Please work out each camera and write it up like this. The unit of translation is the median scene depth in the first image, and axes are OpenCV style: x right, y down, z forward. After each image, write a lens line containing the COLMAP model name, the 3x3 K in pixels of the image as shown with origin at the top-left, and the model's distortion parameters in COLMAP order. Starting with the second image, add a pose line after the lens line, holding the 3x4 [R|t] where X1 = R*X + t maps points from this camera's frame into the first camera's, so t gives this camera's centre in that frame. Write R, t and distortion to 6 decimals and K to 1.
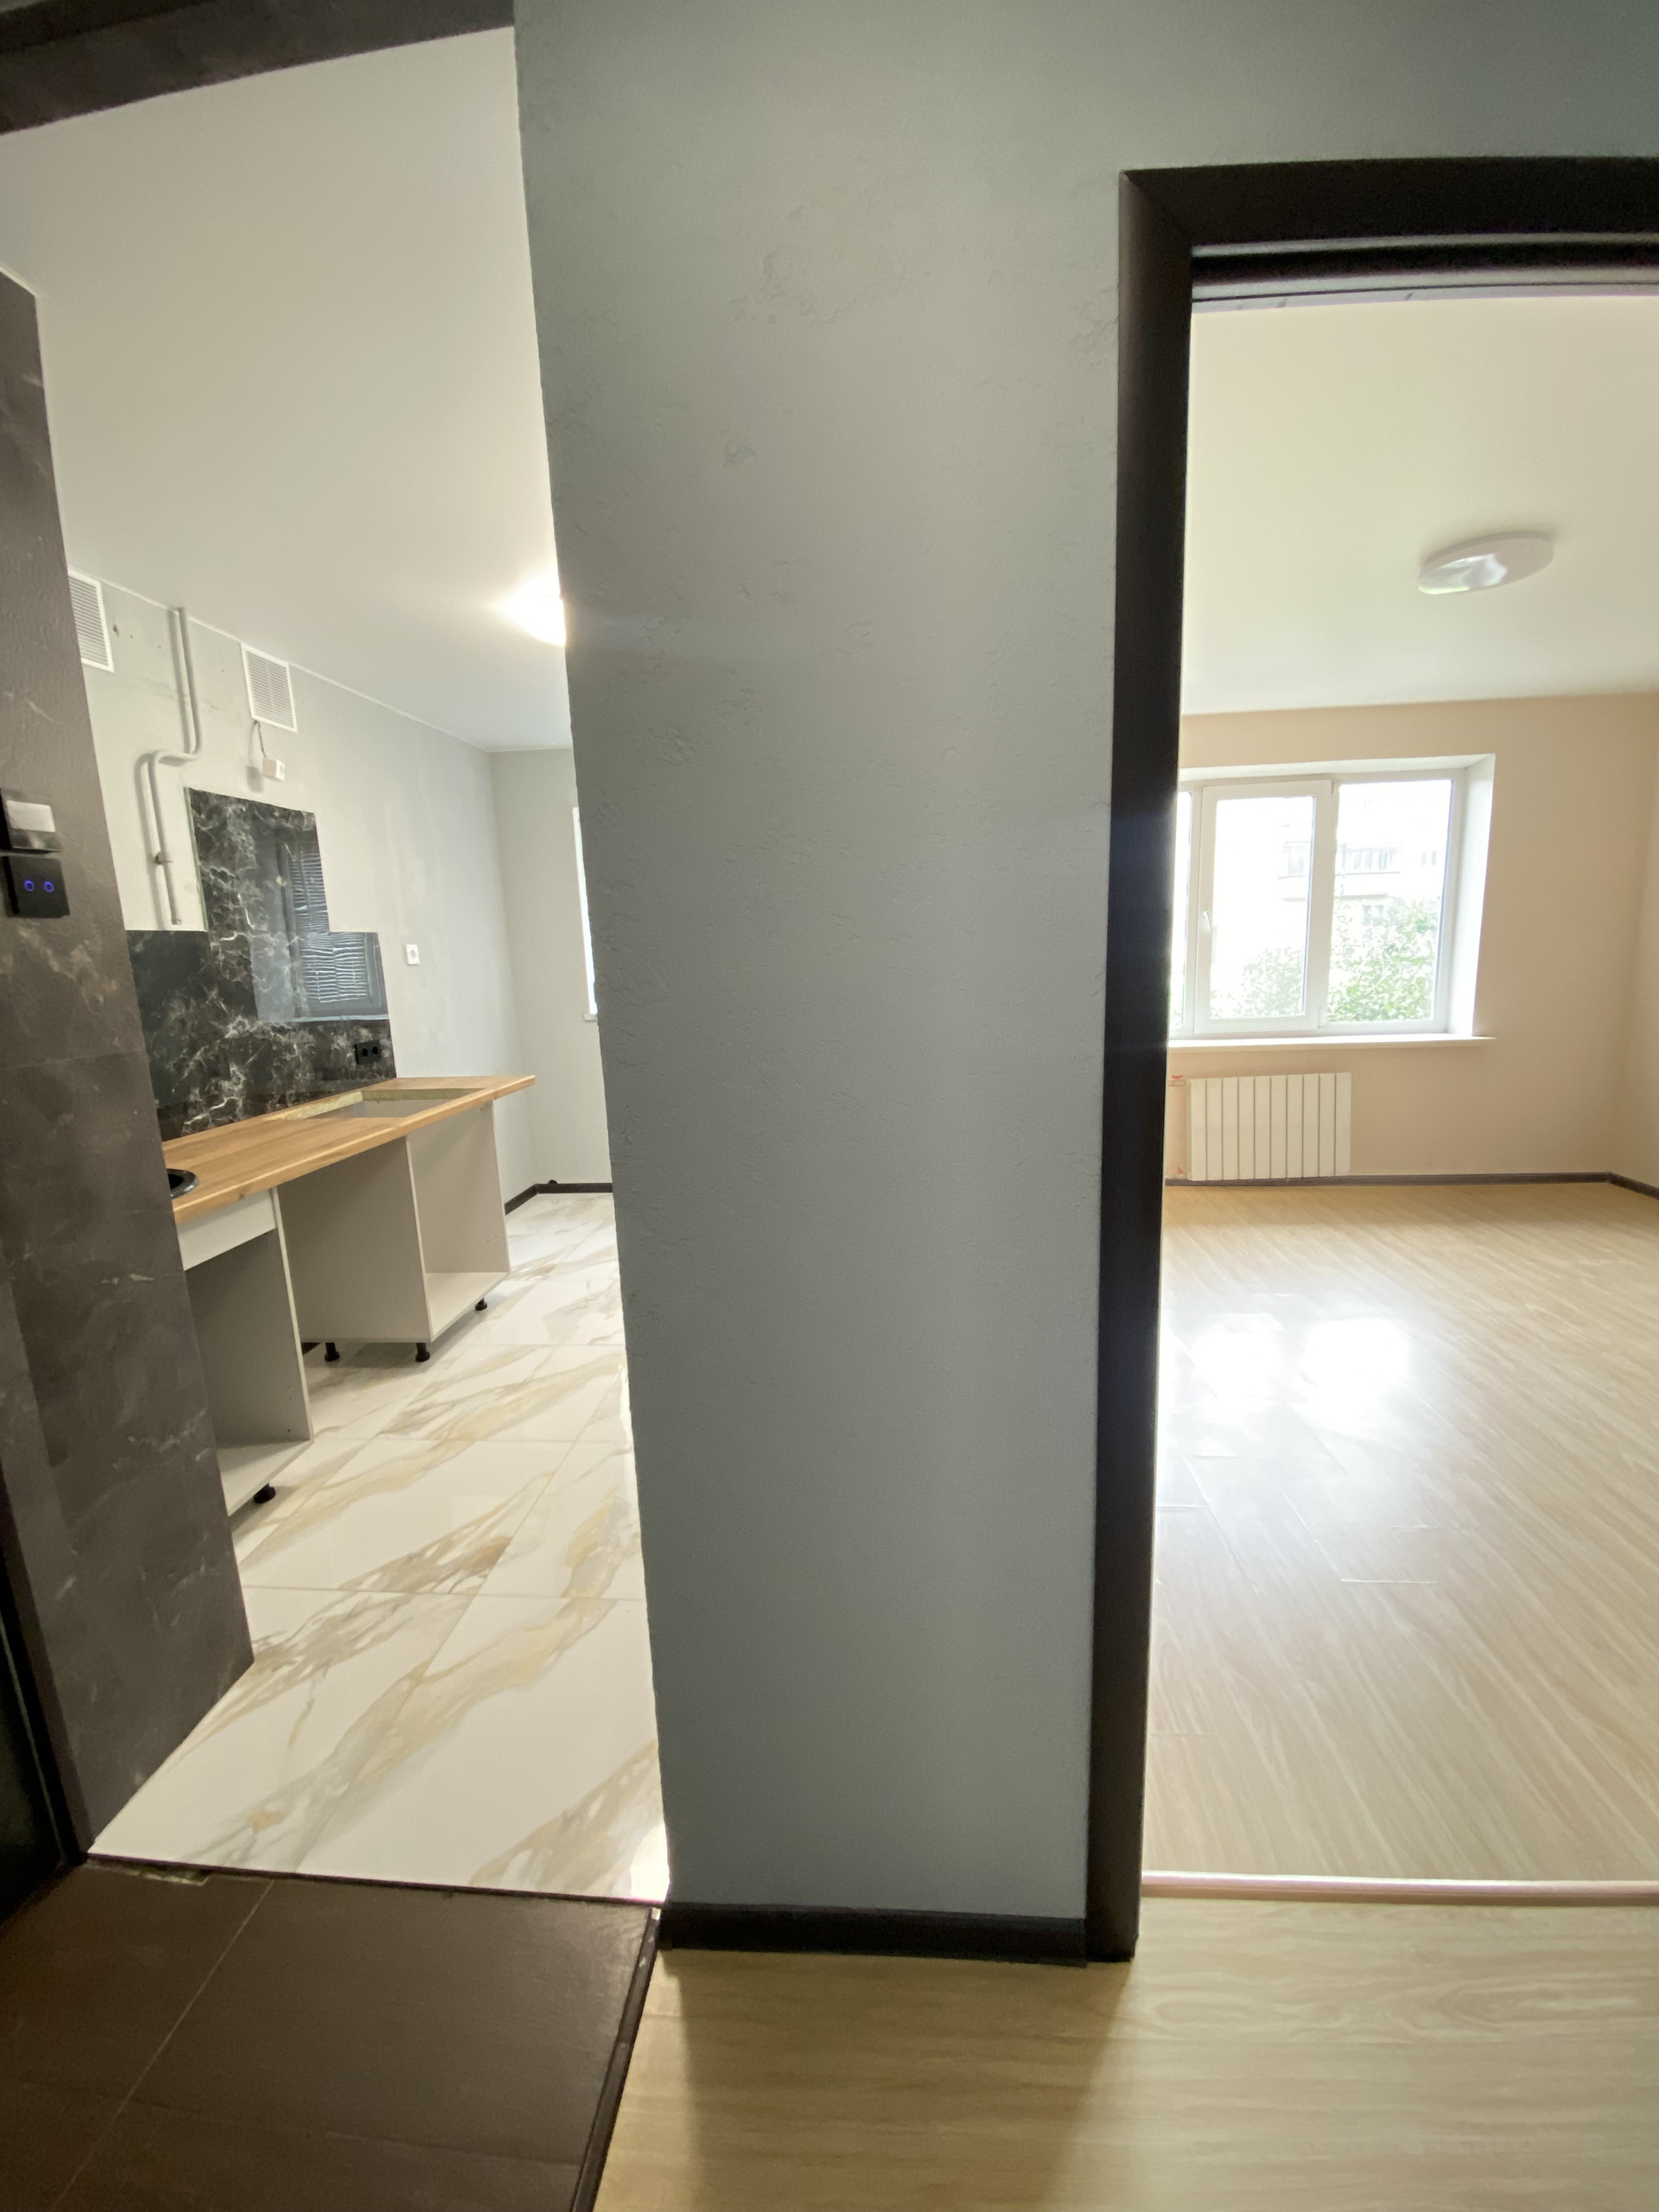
lens RADIAL K [[889.7, 0, 835.1], [0, 889.7, 1105.1], [0, 0, 1]] dist [-0.014630, -0.007687]
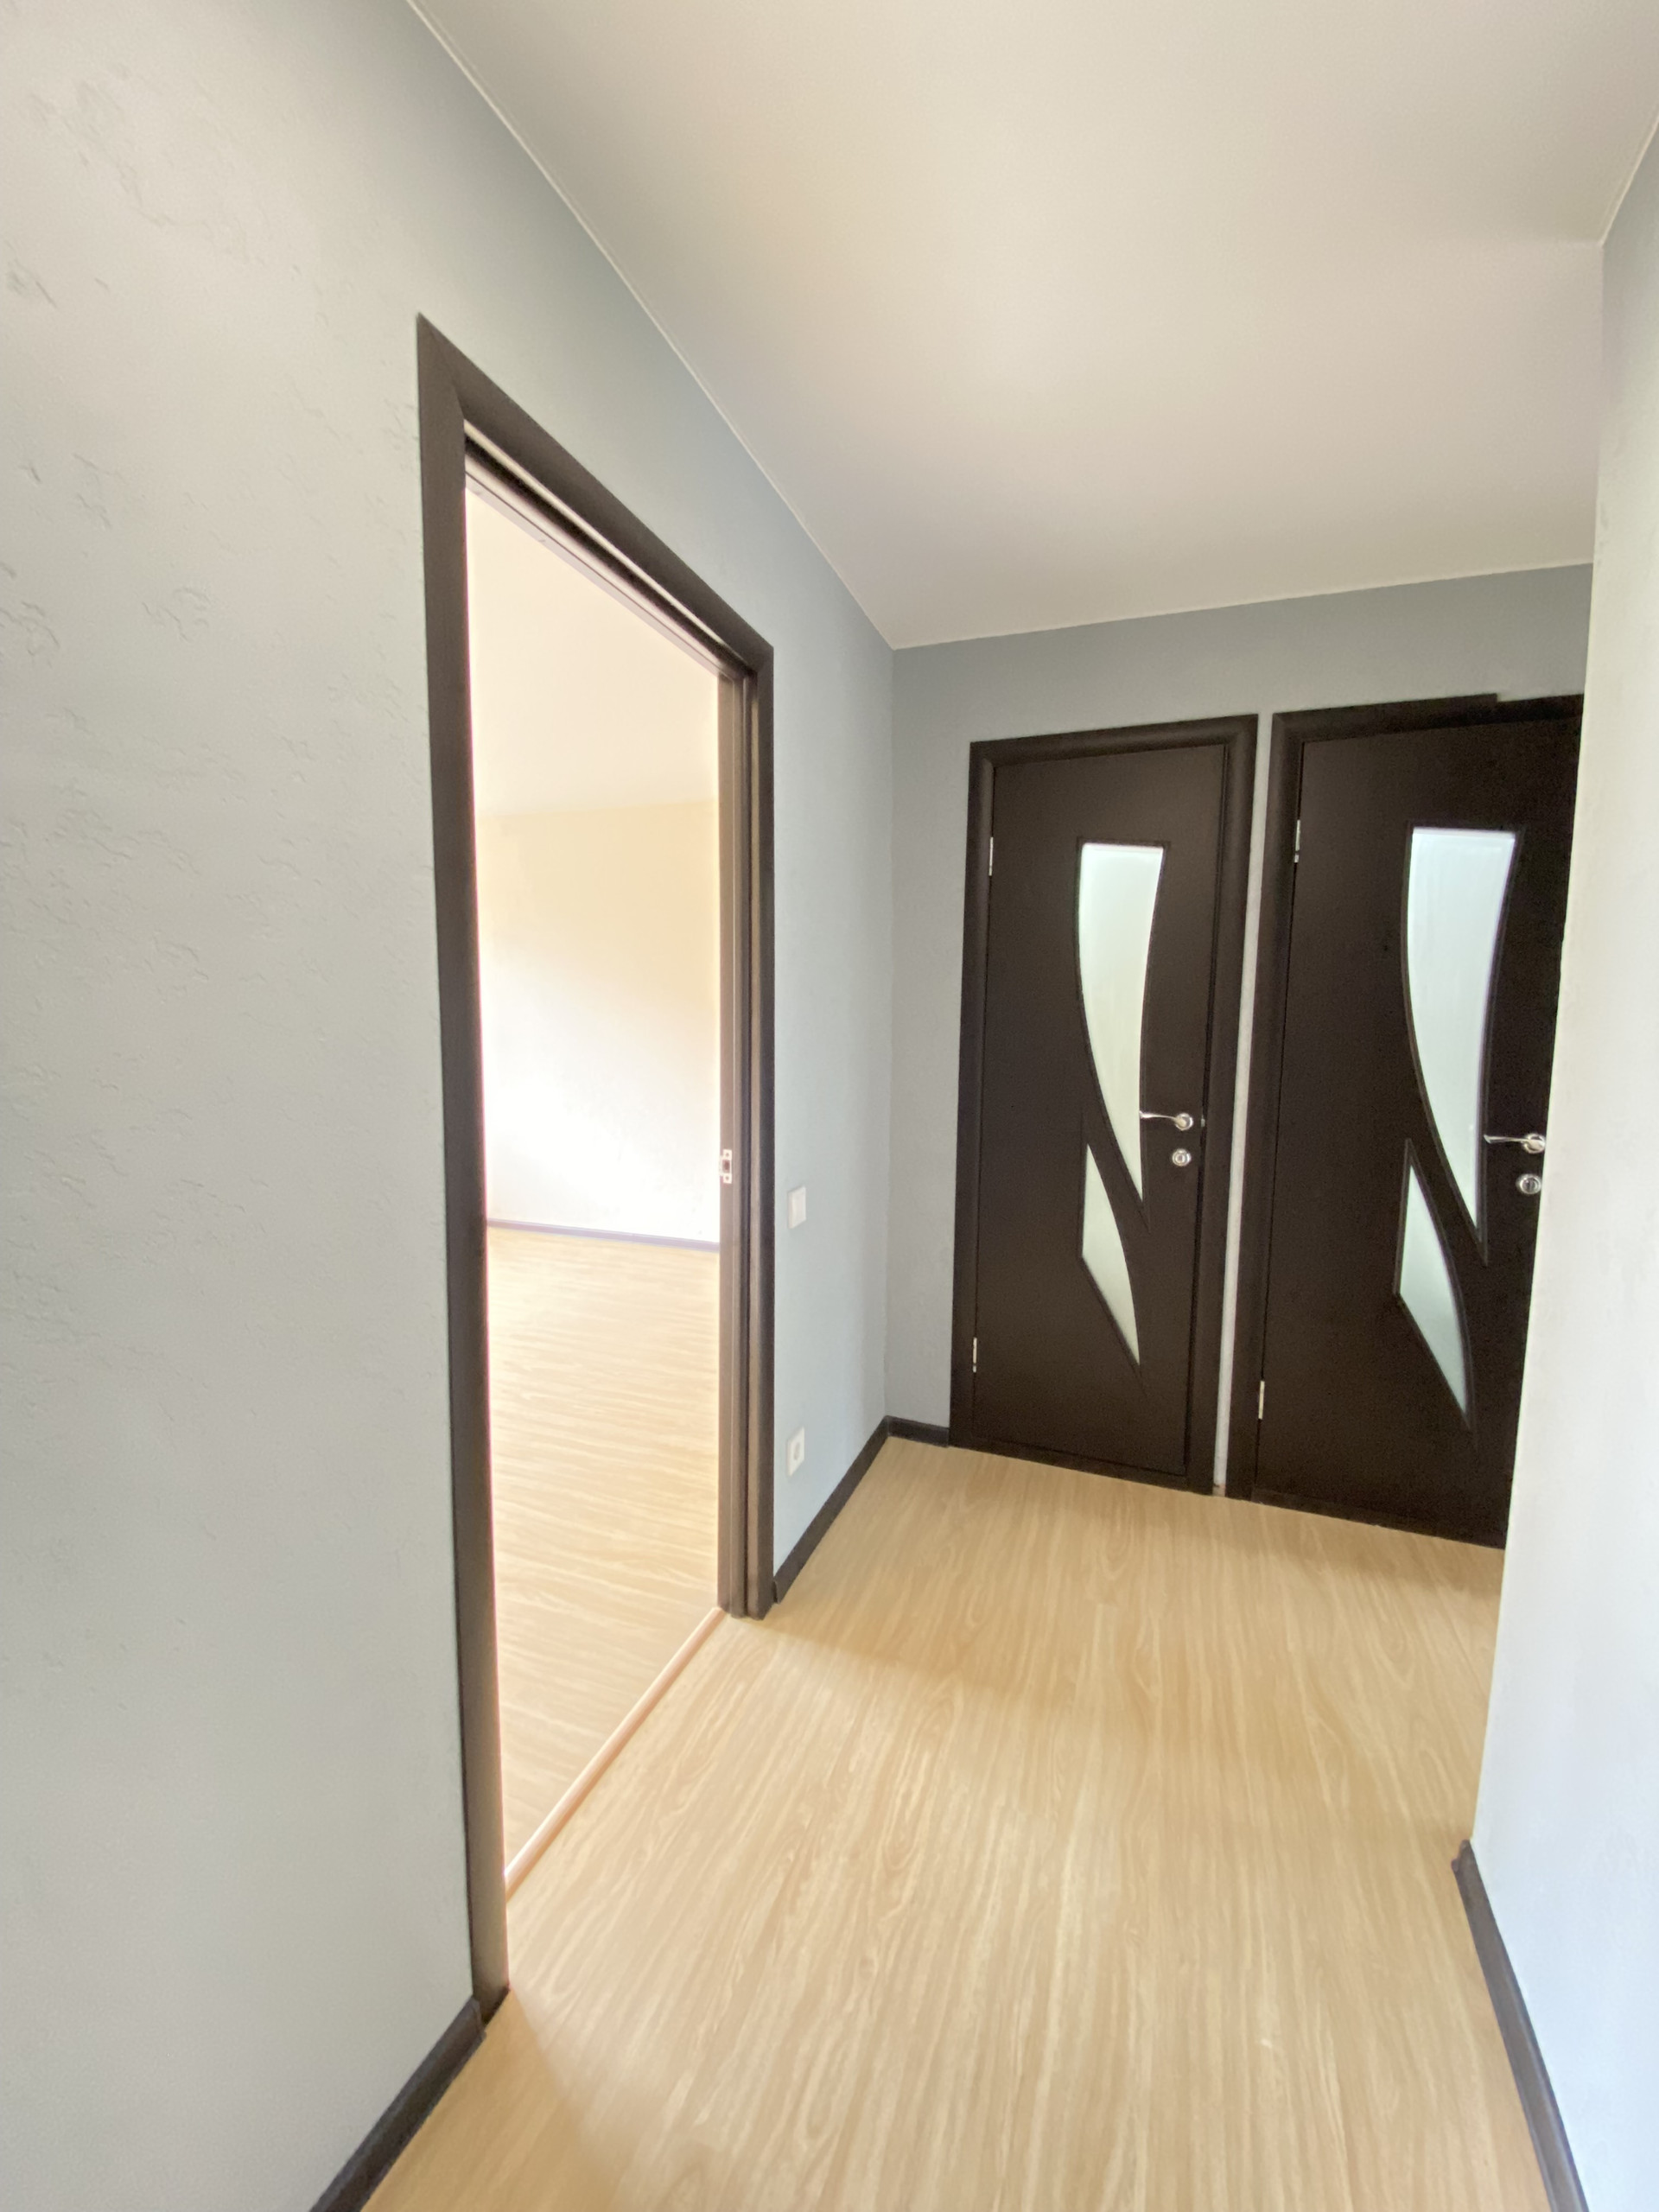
lens RADIAL K [[889.7, 0, 827.3], [0, 889.7, 1099.2], [0, 0, 1]] dist [-0.014630, -0.007687]
pose [[0.274832, -0.062035, 0.959489, -0.189790], [0.150404, 0.988405, 0.020823, -0.003376], [-0.949656, 0.138588, 0.280976, 0.089536]]
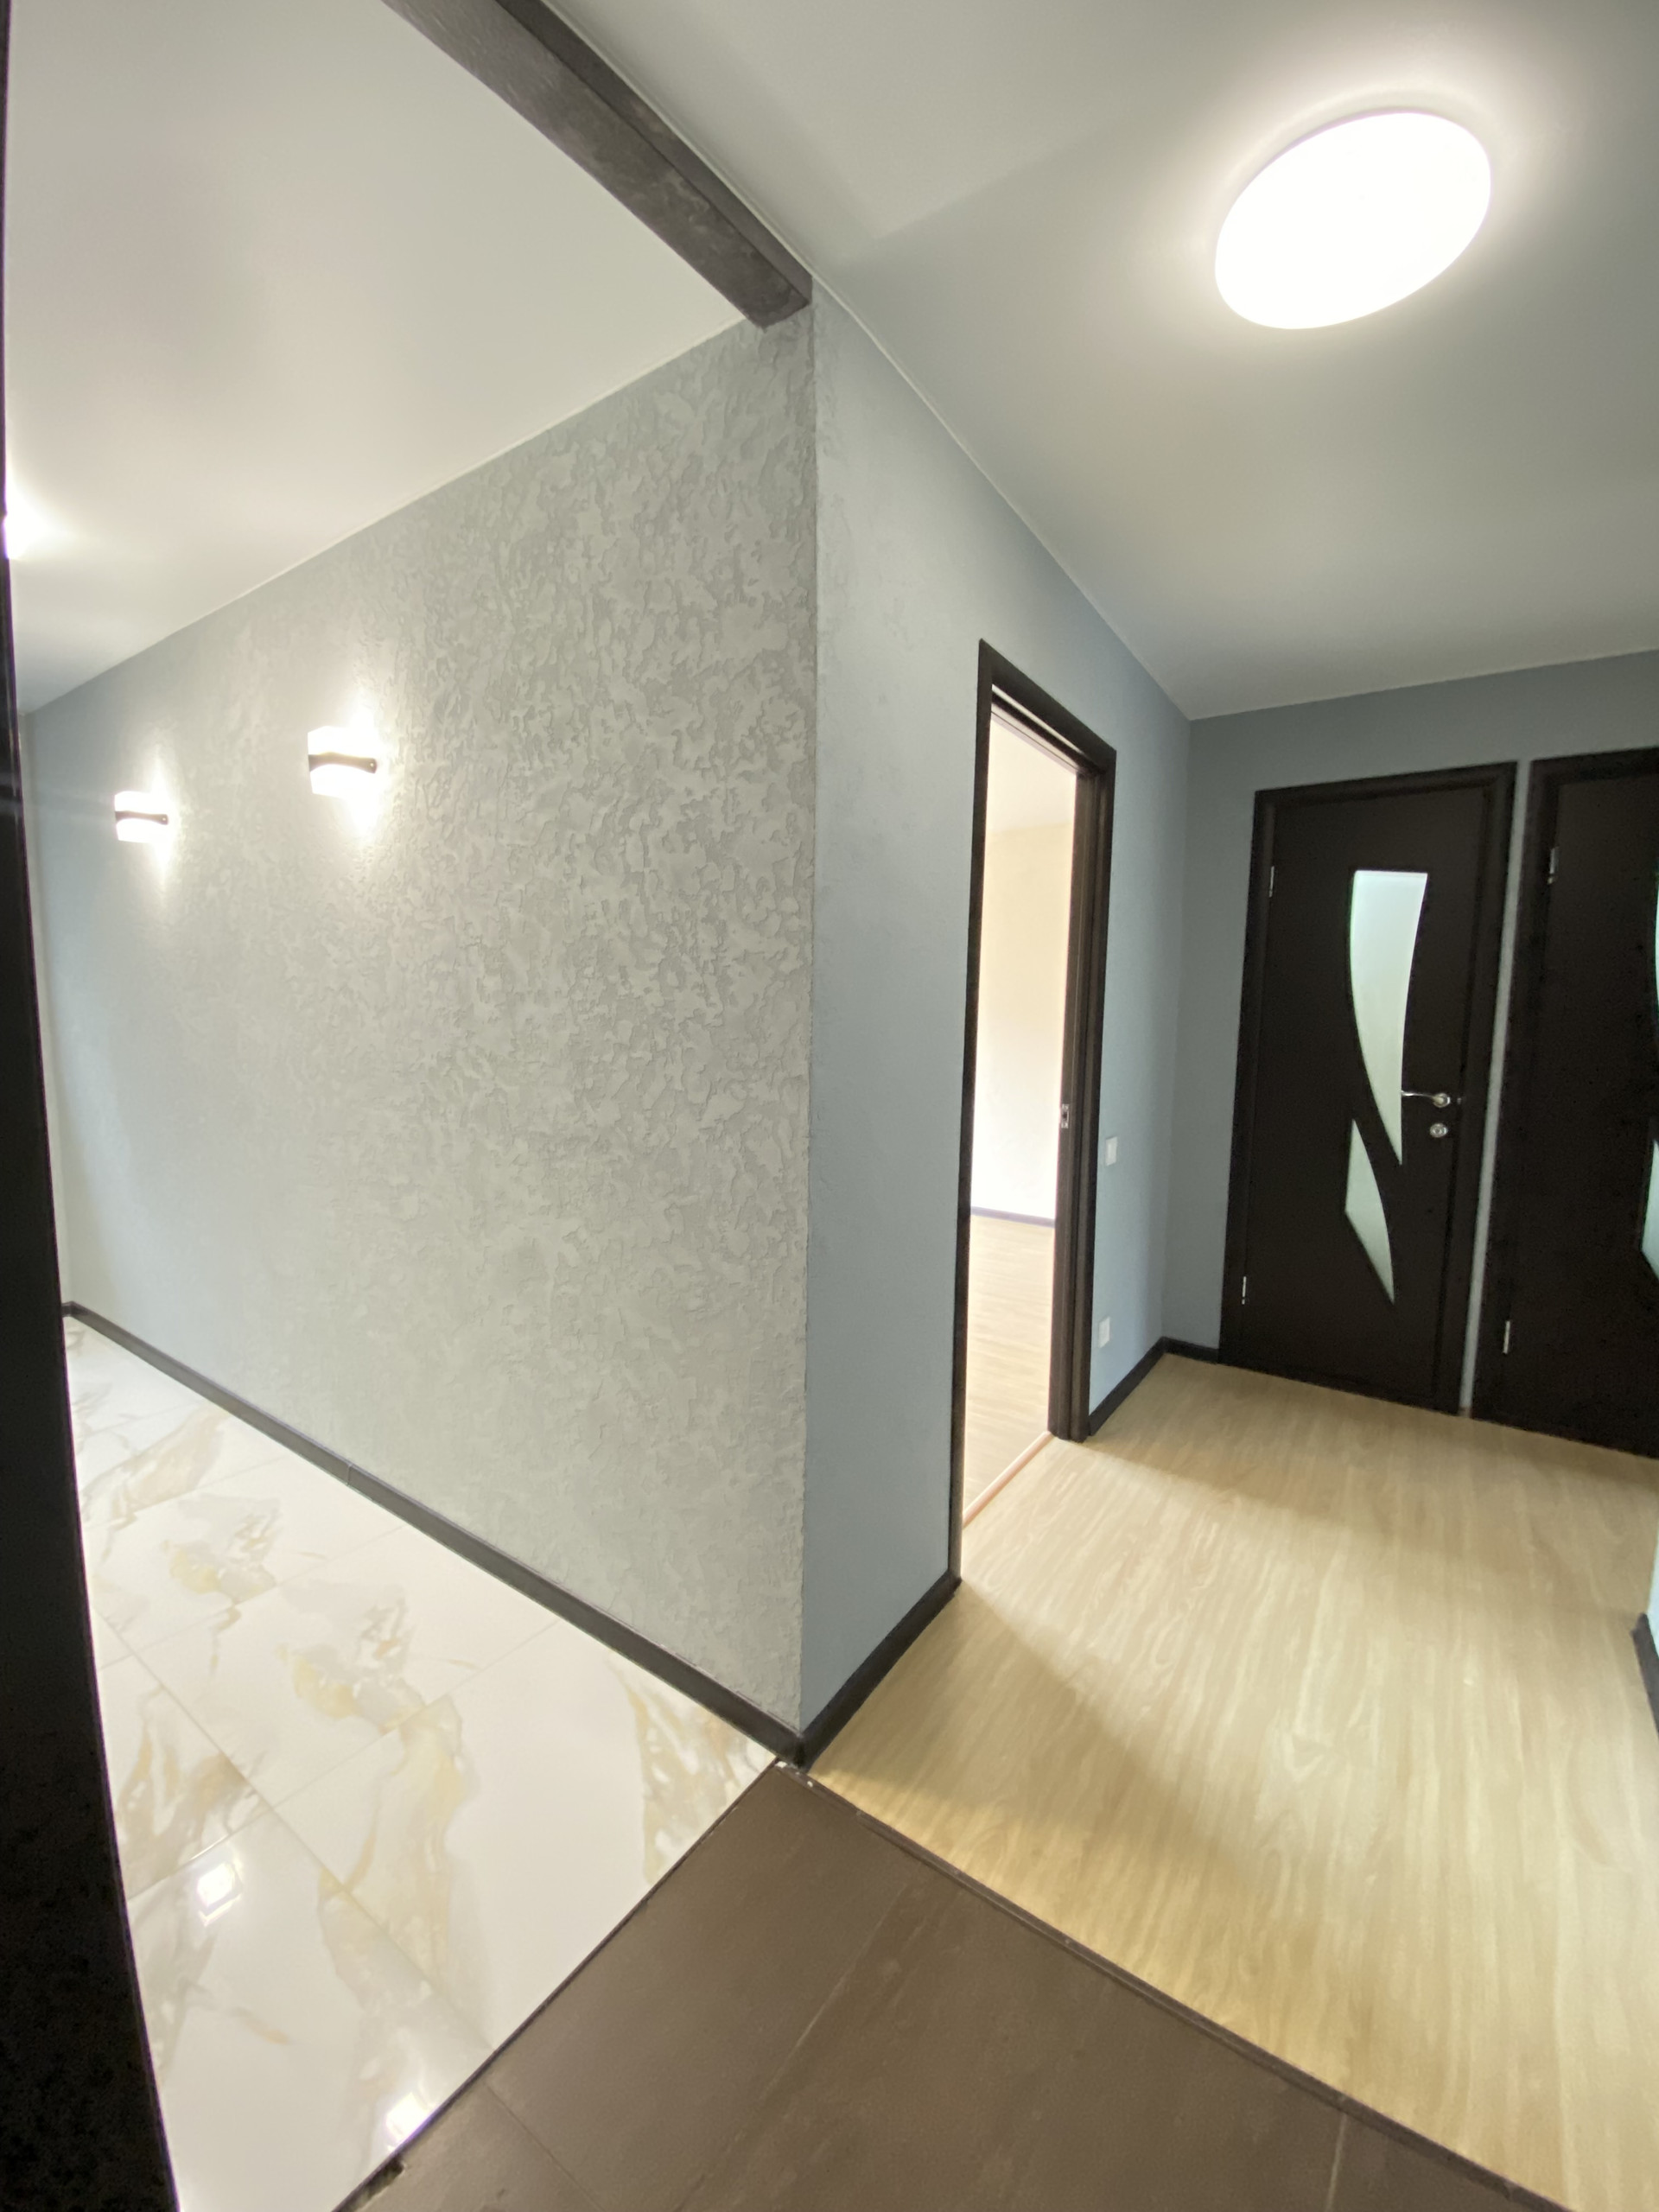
lens RADIAL K [[889.7, 0, 808.0], [0, 889.7, 1107.7], [0, 0, 1]] dist [-0.014630, -0.007687]
pose [[0.516542, -0.058437, 0.854266, -0.519226], [0.126645, 0.991910, -0.008724, 0.012769], [-0.846845, 0.112695, 0.519763, 0.098175]]
